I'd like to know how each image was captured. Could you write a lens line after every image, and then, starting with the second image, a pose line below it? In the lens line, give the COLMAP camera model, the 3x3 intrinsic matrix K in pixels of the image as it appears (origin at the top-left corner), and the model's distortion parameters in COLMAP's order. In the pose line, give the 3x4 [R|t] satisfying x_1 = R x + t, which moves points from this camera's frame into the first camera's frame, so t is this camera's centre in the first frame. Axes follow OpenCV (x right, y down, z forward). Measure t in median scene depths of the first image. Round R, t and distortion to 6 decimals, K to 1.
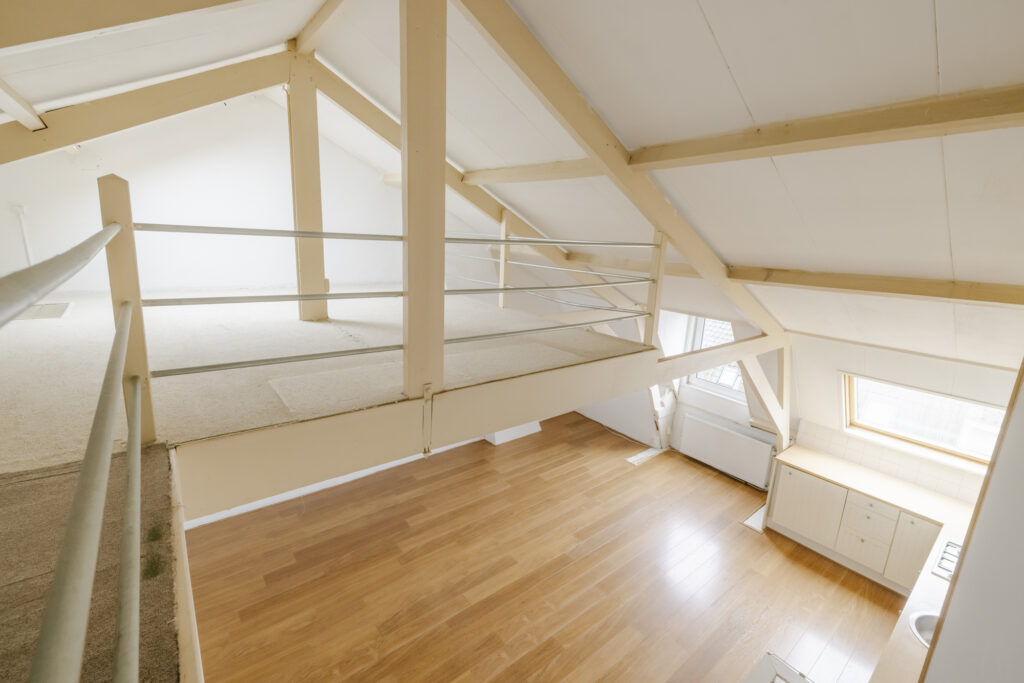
lens RADIAL K [[442.2, 0, 511.0], [0, 442.2, 339.1], [0, 0, 1]] dist [-0.002935, 0.002378]
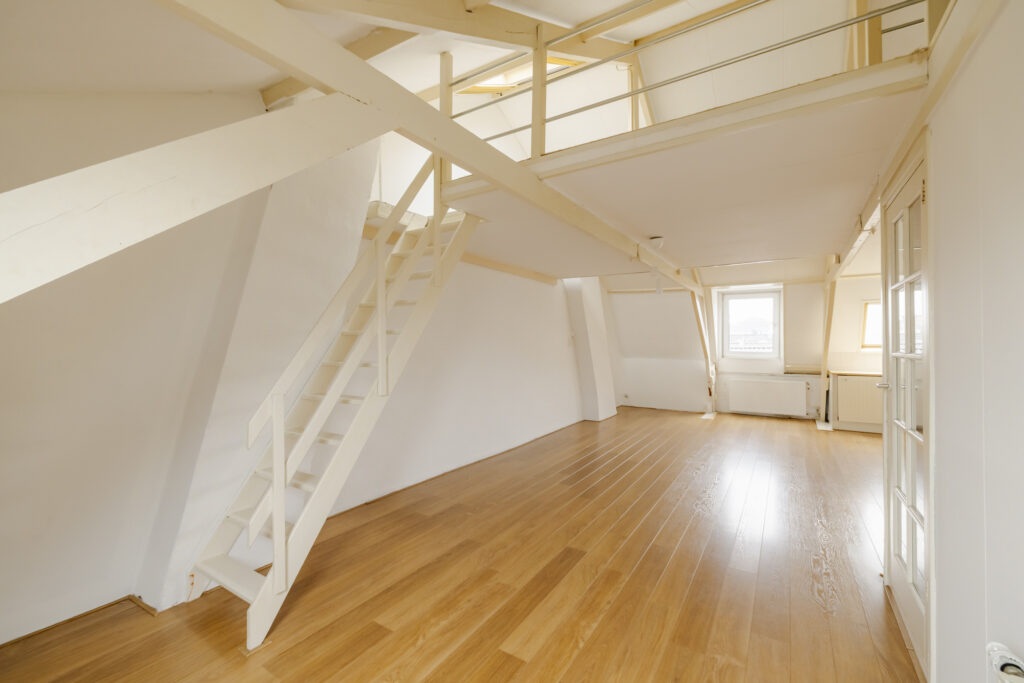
lens RADIAL K [[442.2, 0, 508.0], [0, 442.2, 338.8], [0, 0, 1]] dist [-0.002935, 0.002378]
pose [[0.943527, -0.040018, 0.328870, -0.837451], [0.116410, 0.969425, -0.216019, 0.347198], [-0.310170, 0.242104, 0.919337, -0.007532]]
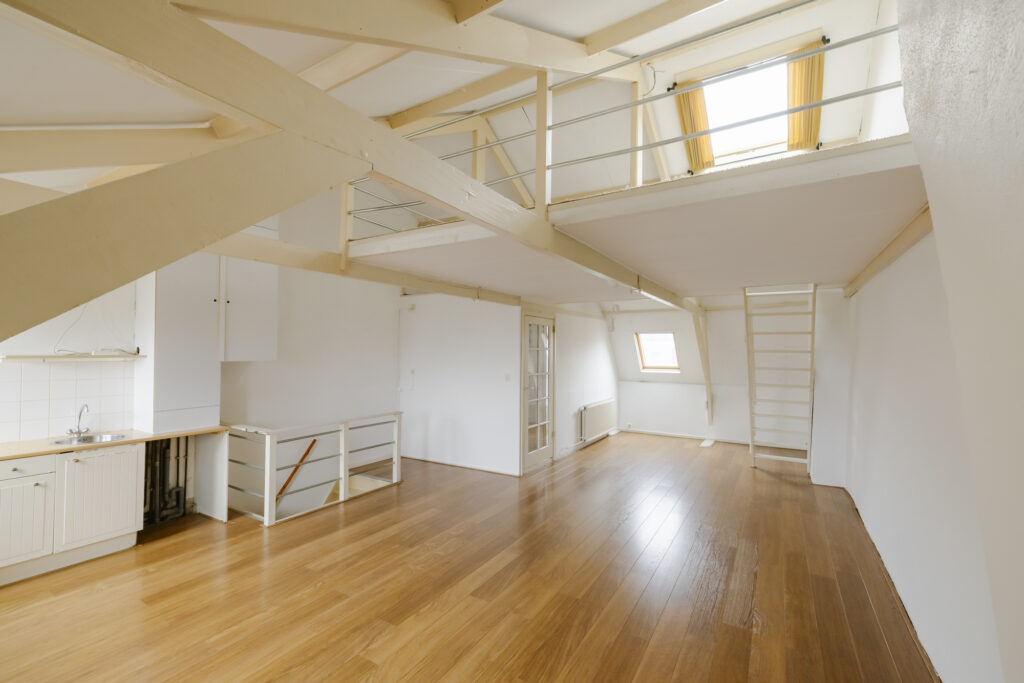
lens RADIAL K [[442.2, 0, 518.0], [0, 442.2, 341.7], [0, 0, 1]] dist [-0.002935, 0.002378]
pose [[-0.928253, -0.059456, -0.367166, 0.191072], [-0.133268, 0.974767, 0.179078, 0.008664], [0.347254, 0.215161, -0.912754, 1.382490]]
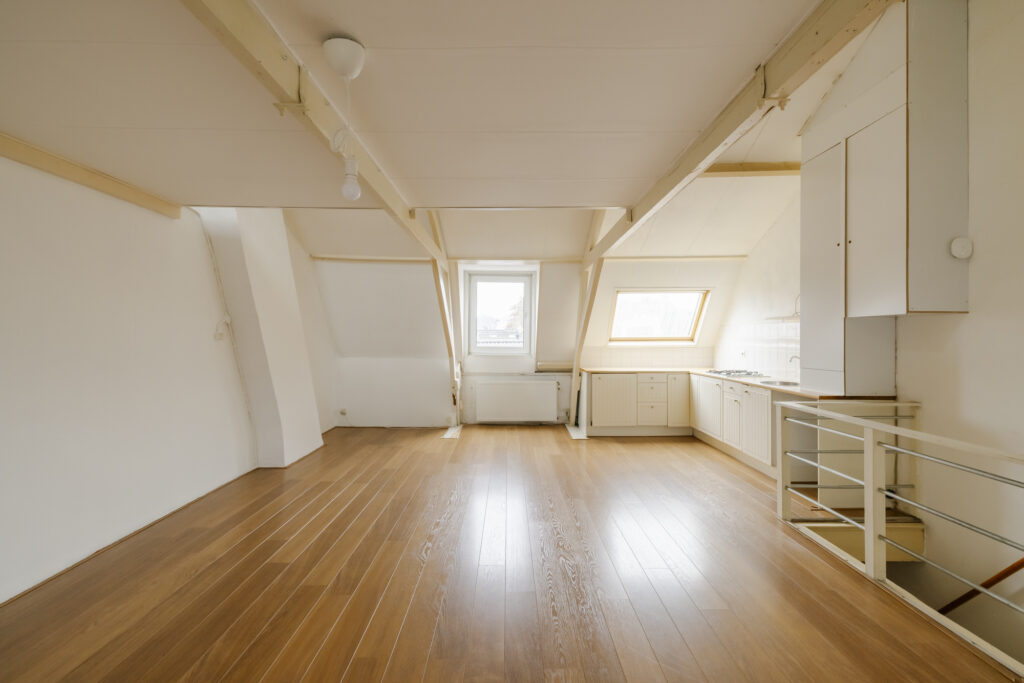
lens RADIAL K [[442.2, 0, 514.4], [0, 442.2, 333.4], [0, 0, 1]] dist [-0.002935, 0.002378]
pose [[0.611603, -0.034840, 0.790397, -0.473412], [0.209536, 0.970489, -0.119359, 0.271228], [-0.762913, 0.238617, 0.600854, 0.394417]]
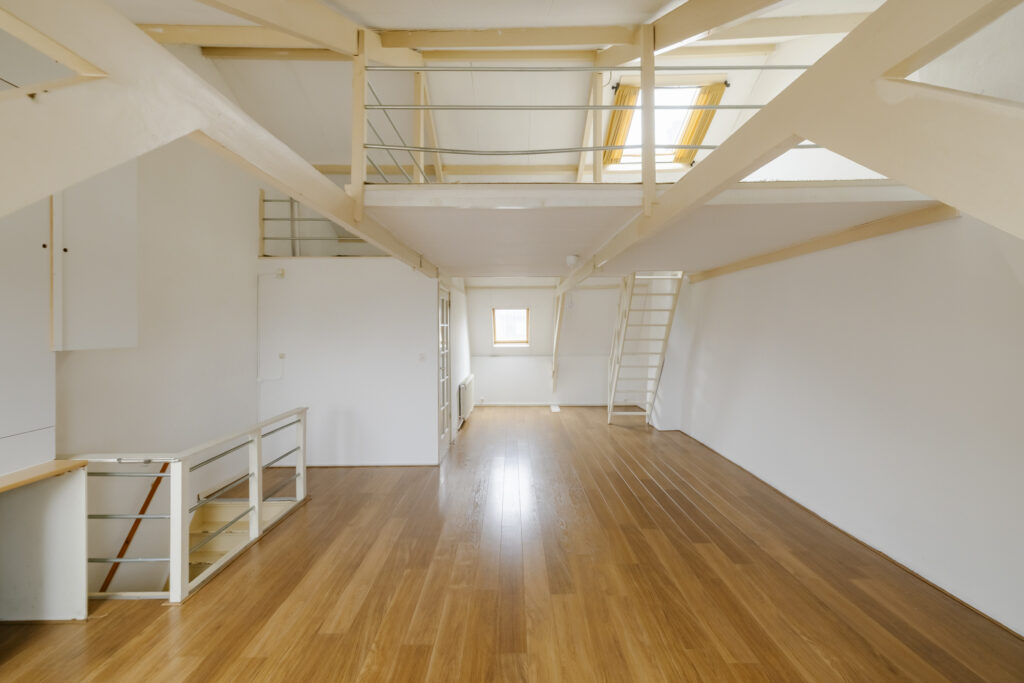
lens RADIAL K [[442.2, 0, 519.8], [0, 442.2, 328.8], [0, 0, 1]] dist [-0.002935, 0.002378]
pose [[-0.601717, -0.039014, -0.797756, 0.485166], [-0.208694, 0.971788, 0.109885, 0.083603], [0.770963, 0.232607, -0.592883, 1.110659]]
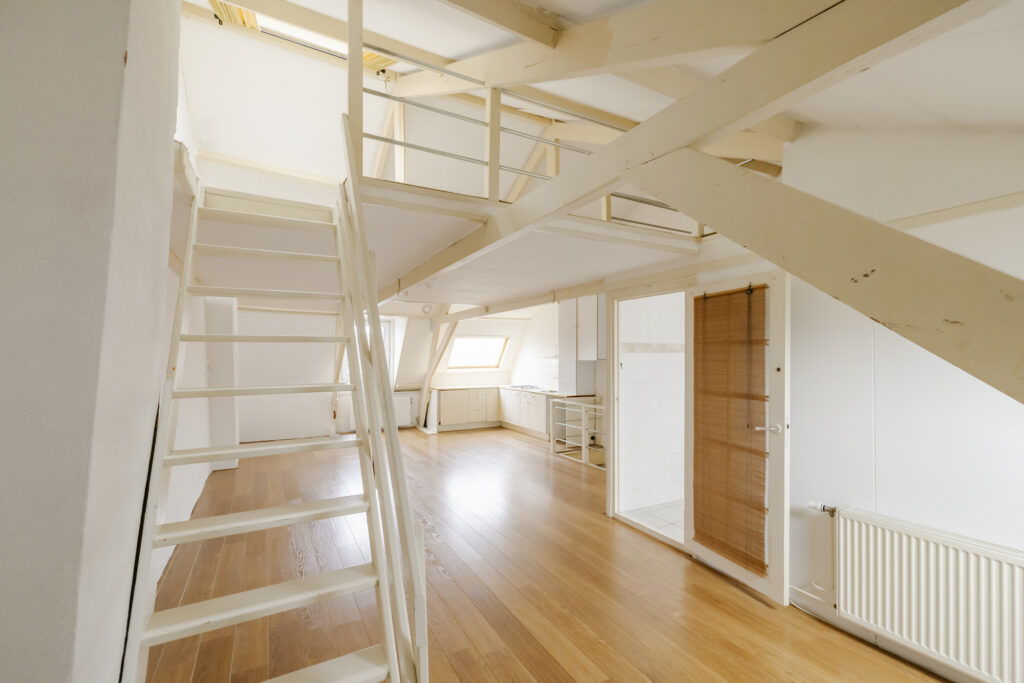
lens RADIAL K [[442.2, 0, 525.4], [0, 442.2, 352.2], [0, 0, 1]] dist [-0.002935, 0.002378]
pose [[0.131613, -0.033869, 0.990722, -1.146085], [0.235212, 0.971942, 0.001980, 0.202602], [-0.962992, 0.232769, 0.135887, 0.364590]]
